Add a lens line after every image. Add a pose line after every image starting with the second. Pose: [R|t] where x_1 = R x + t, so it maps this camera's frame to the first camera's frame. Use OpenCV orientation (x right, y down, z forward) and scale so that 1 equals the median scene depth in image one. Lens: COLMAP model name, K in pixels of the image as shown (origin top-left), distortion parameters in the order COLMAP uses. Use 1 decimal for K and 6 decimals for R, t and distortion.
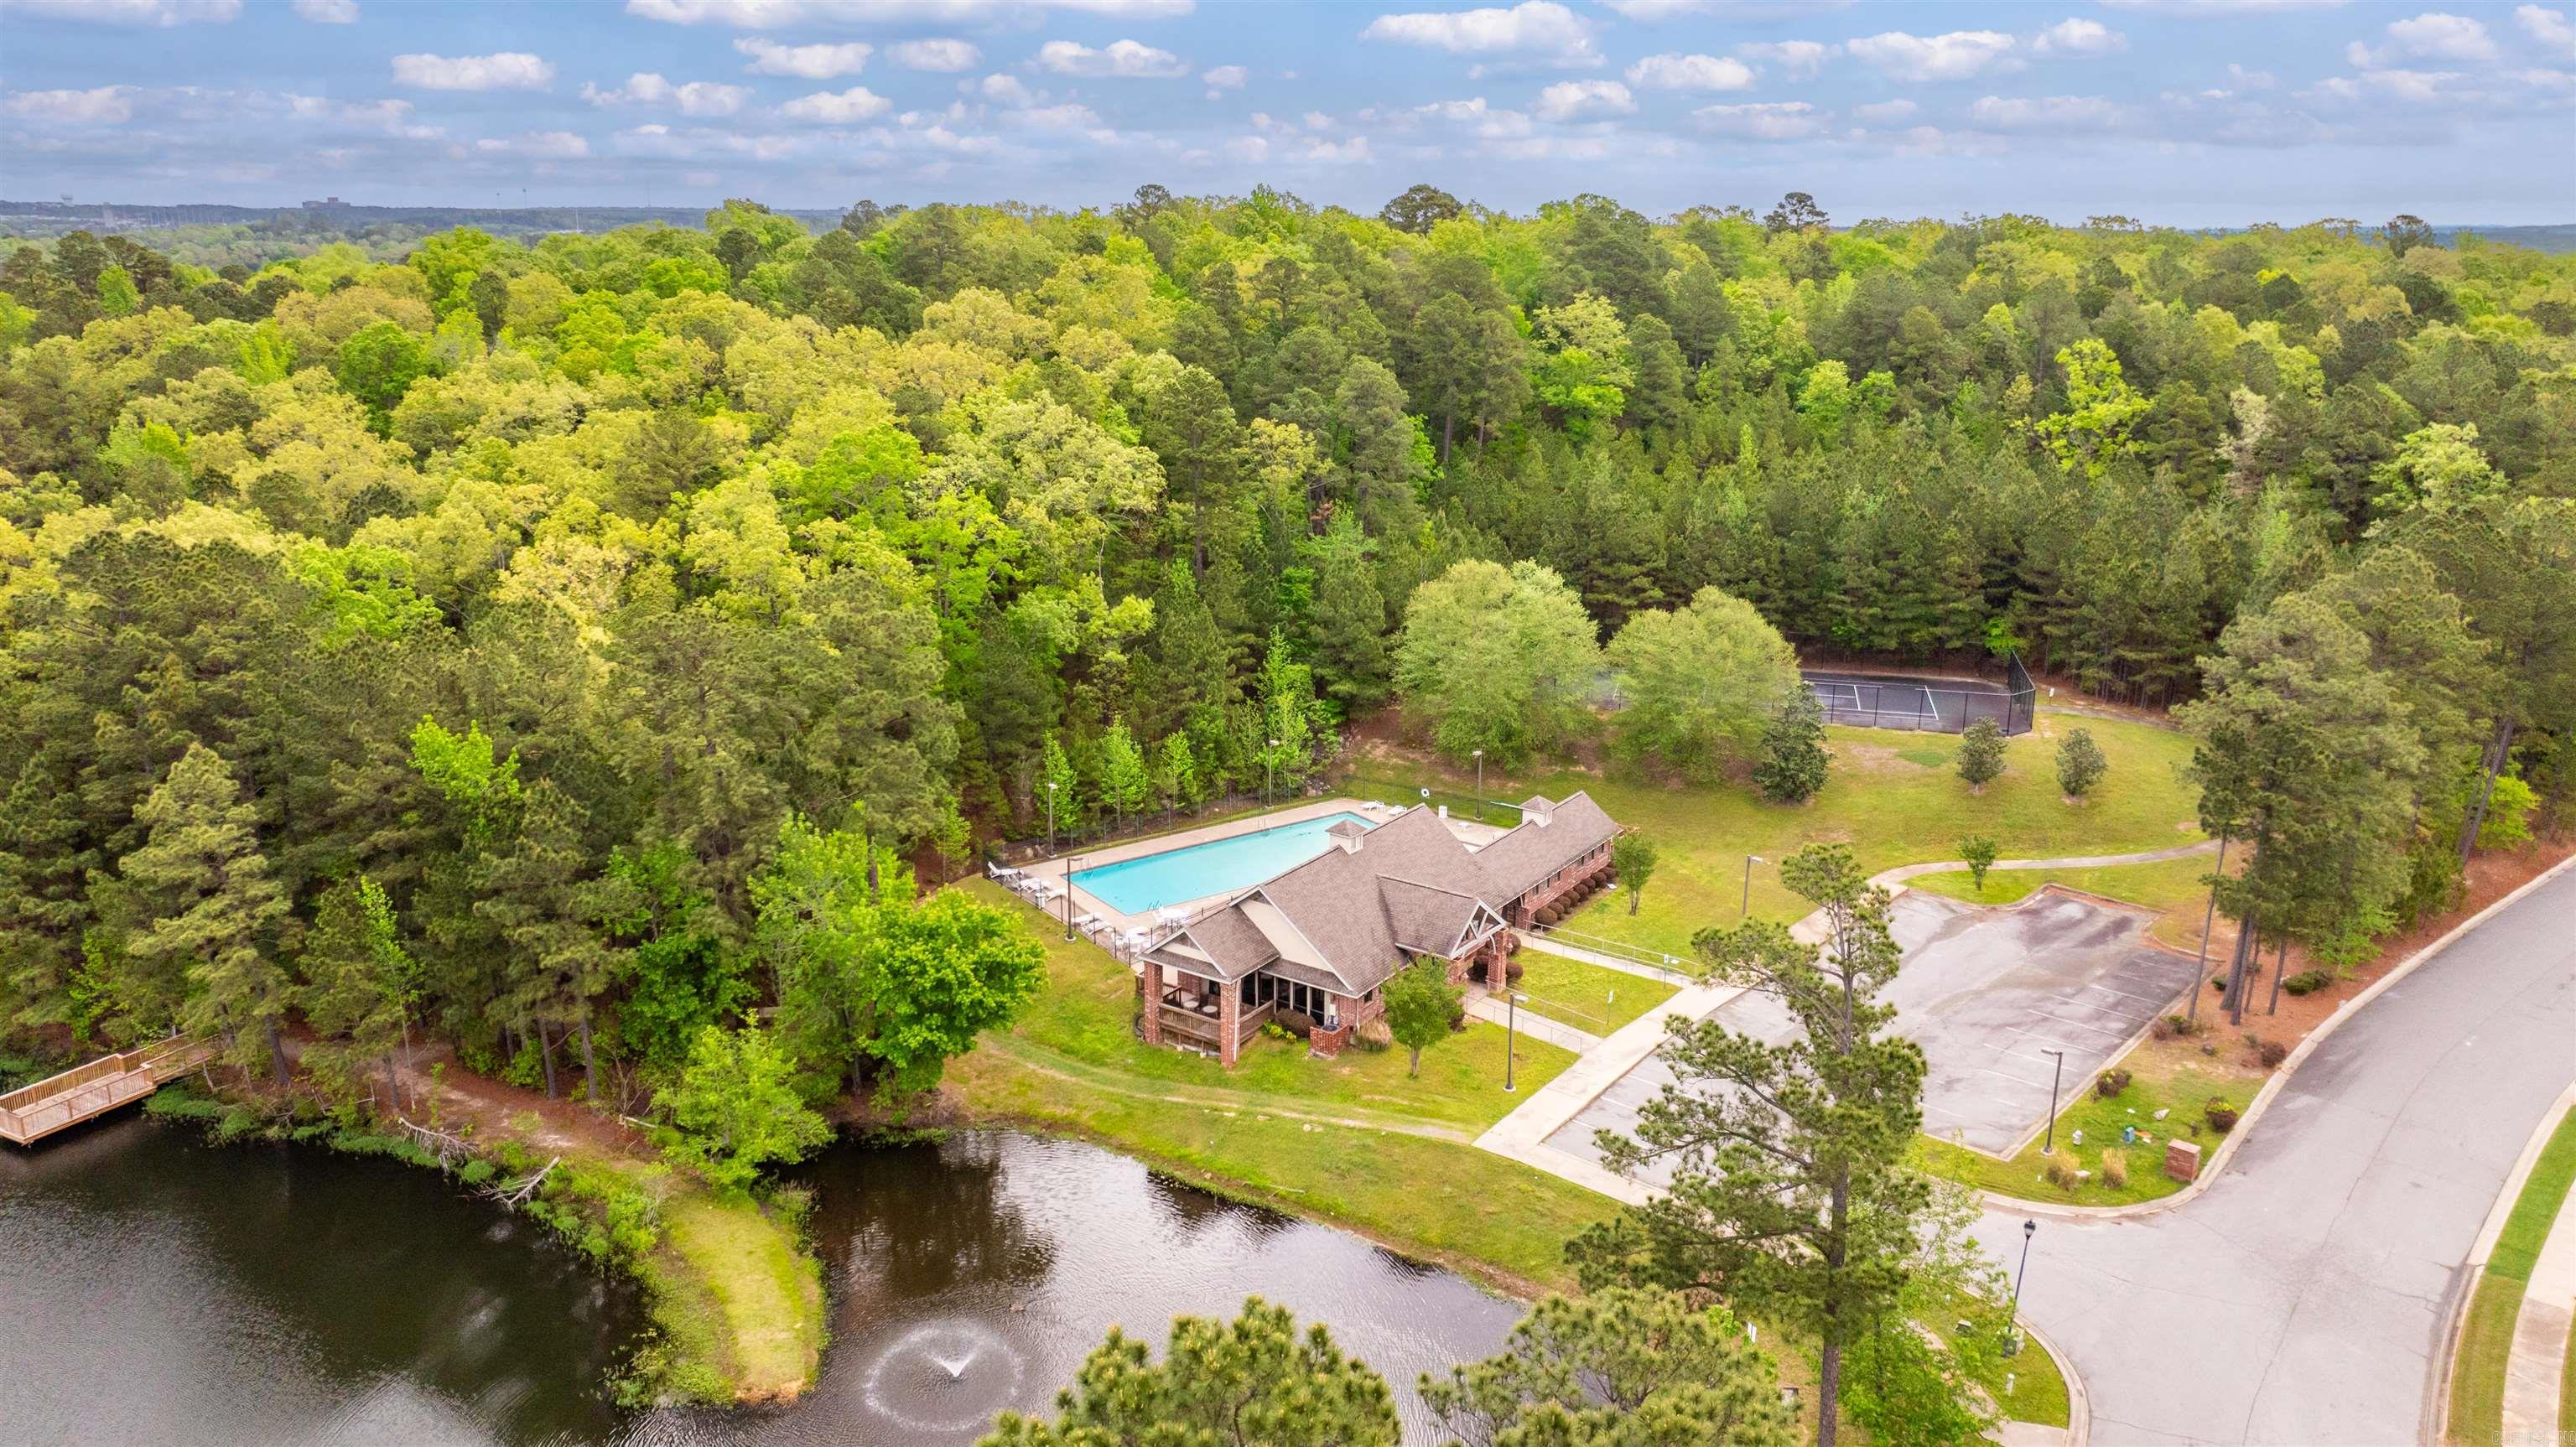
lens RADIAL K [[1888.7, 0, 1288.0], [0, 1888.7, 723.5], [0, 0, 1]] dist [0.003925, 0.003857]
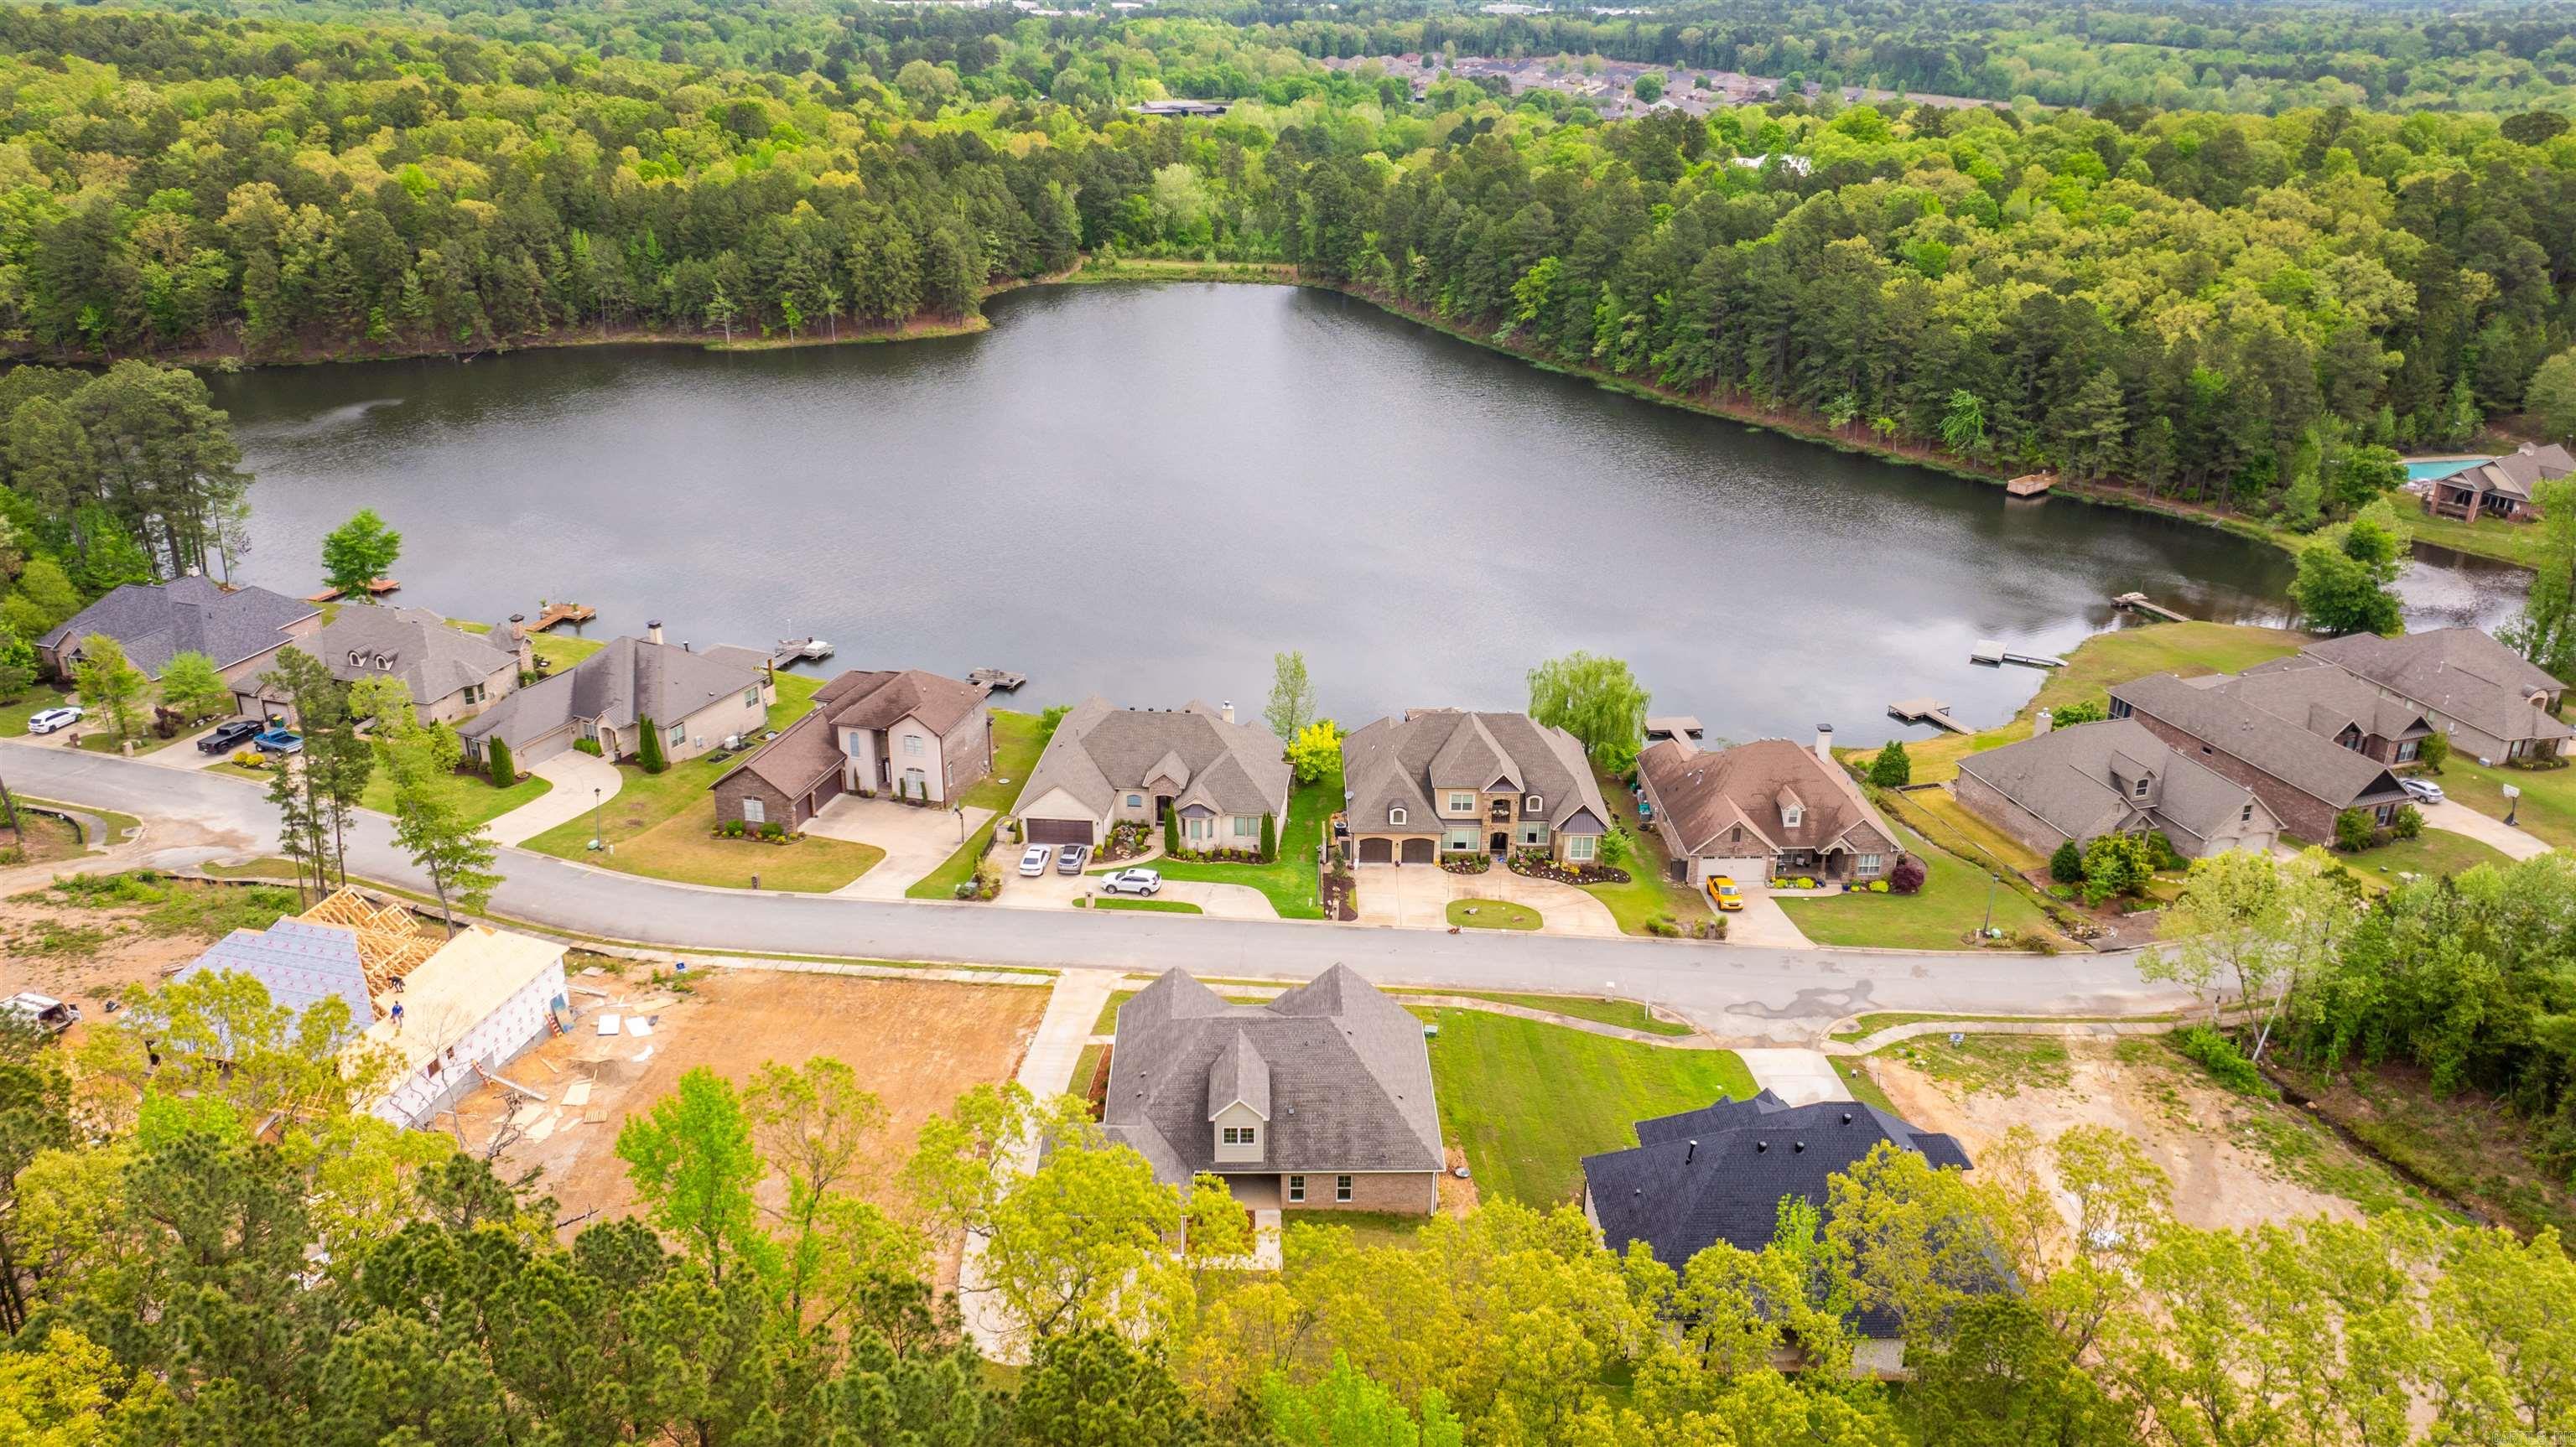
lens RADIAL K [[1807.4, 0, 1286.5], [0, 1807.4, 726.2], [0, 0, 1]] dist [-0.024691, 0.007778]
pose [[0.905827, 0.161841, -0.391517, -0.317382], [-0.109703, 0.982240, 0.152215, 0.162050], [0.409198, -0.094930, 0.907494, -1.253364]]
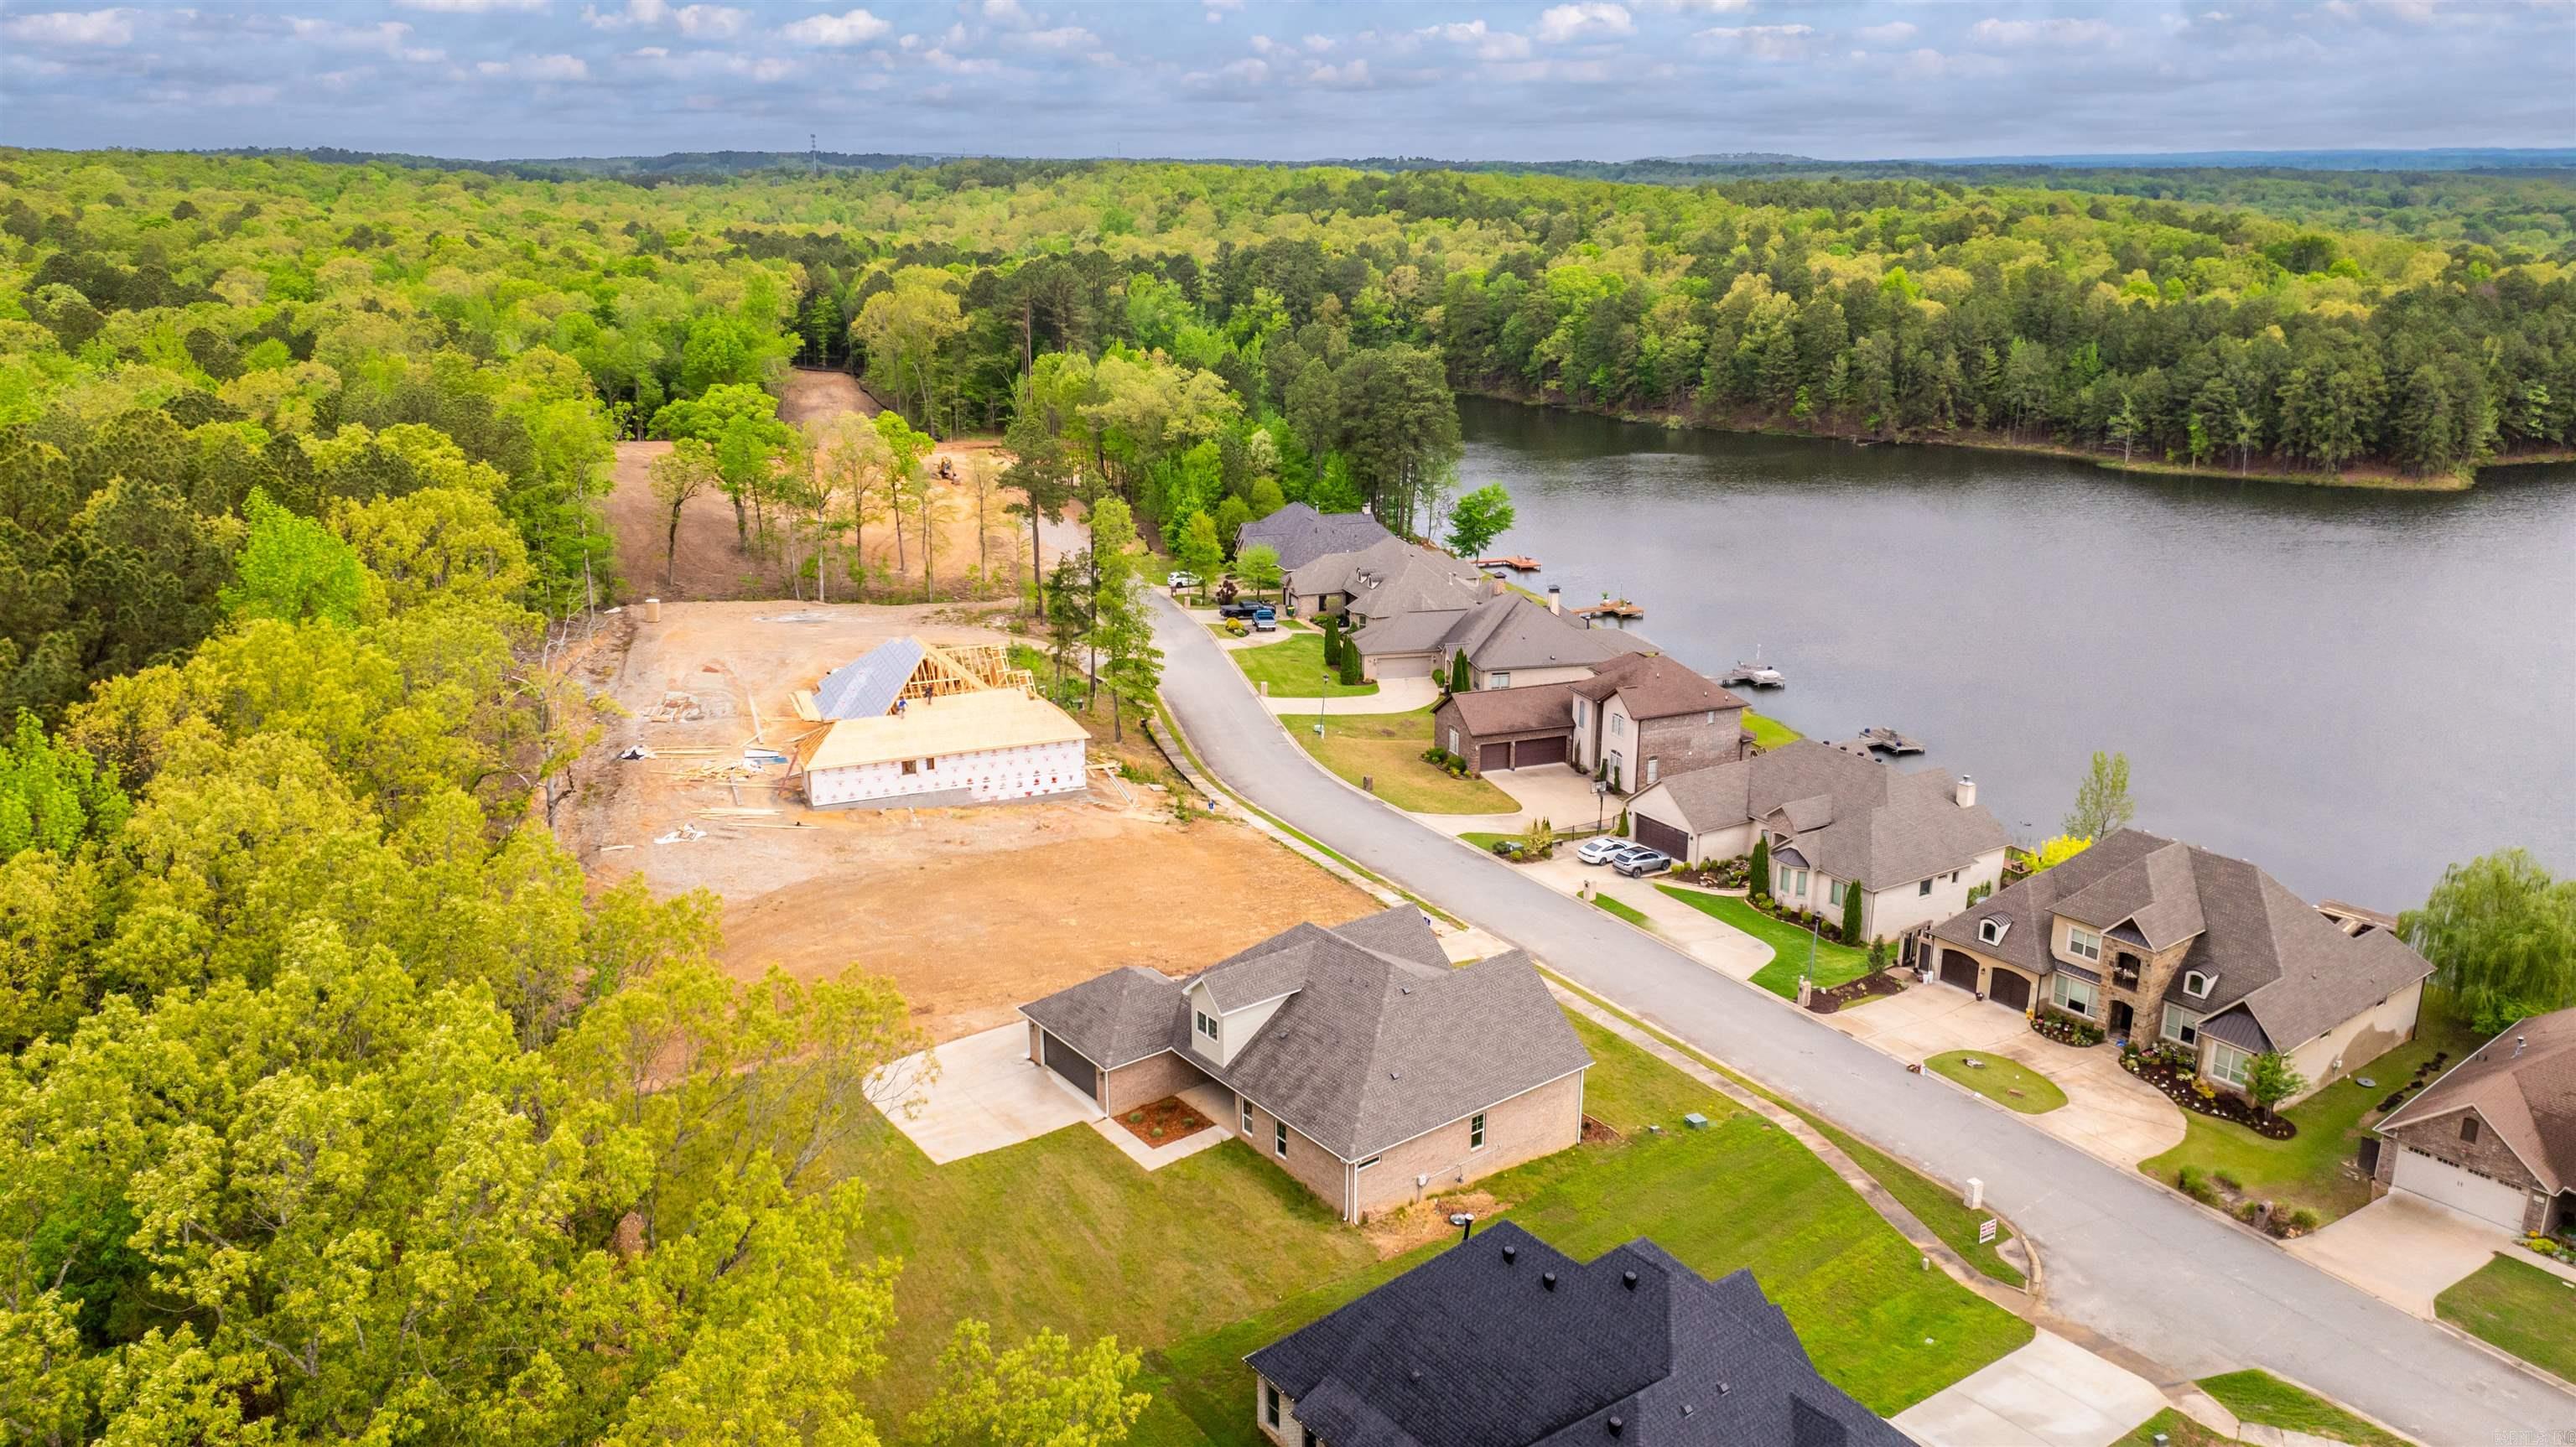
lens RADIAL K [[1807.4, 0, 1286.5], [0, 1807.4, 726.2], [0, 0, 1]] dist [-0.024691, 0.007778]
pose [[0.200776, 0.272971, -0.940838, -0.053953], [-0.251744, 0.942518, 0.219736, 0.185880], [0.946739, 0.192733, 0.257954, -0.837685]]
